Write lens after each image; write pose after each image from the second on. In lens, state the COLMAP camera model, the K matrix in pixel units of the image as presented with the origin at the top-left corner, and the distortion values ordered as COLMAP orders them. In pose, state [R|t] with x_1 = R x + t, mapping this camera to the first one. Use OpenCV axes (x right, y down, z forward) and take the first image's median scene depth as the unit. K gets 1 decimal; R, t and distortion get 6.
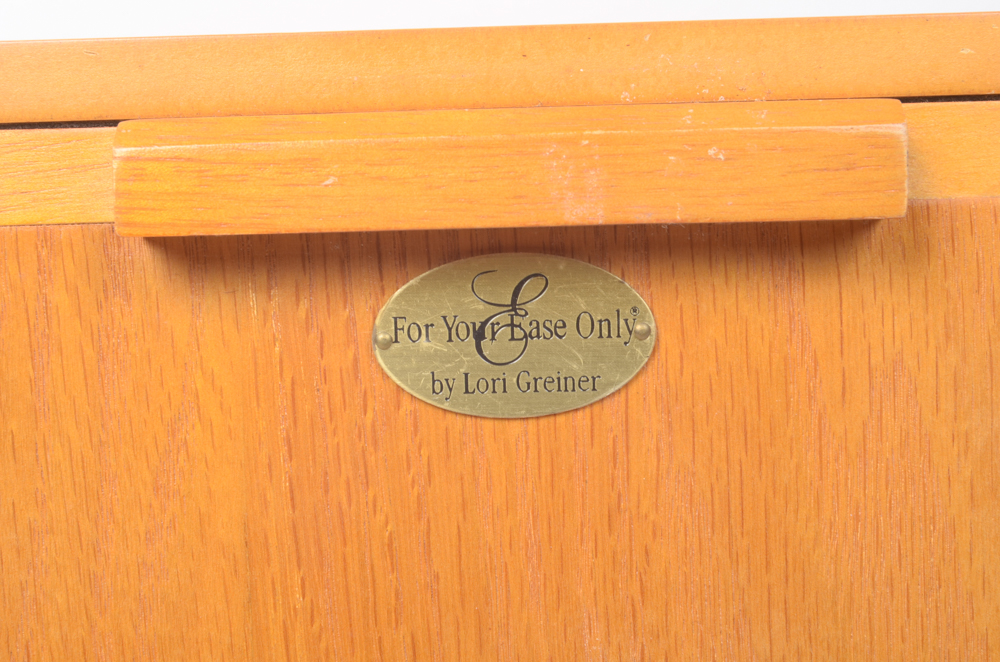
lens RADIAL K [[1437.2, 0, 501.5], [0, 1437.2, 335.3], [0, 0, 1]] dist [-0.001412, 0.000000]
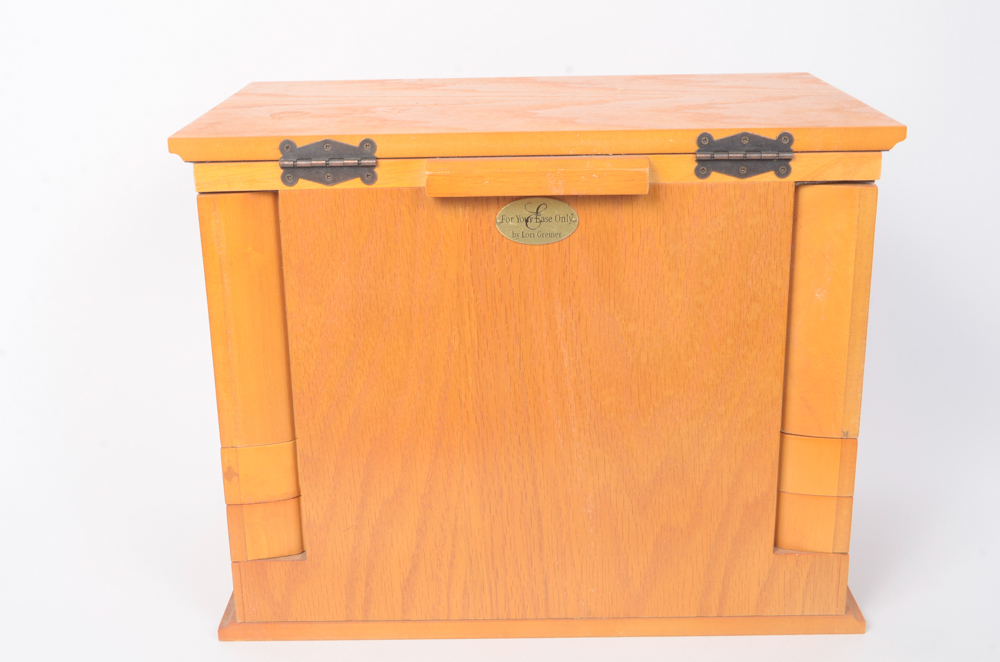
lens RADIAL K [[1375.5, 0, 501.2], [0, 1375.5, 330.3], [0, 0, 1]] dist [0.011126, 0.000000]
pose [[0.999930, 0.010475, 0.005574, -0.091519], [-0.011534, 0.968348, 0.249339, -0.562397], [-0.002785, -0.249385, 0.968400, -2.231098]]
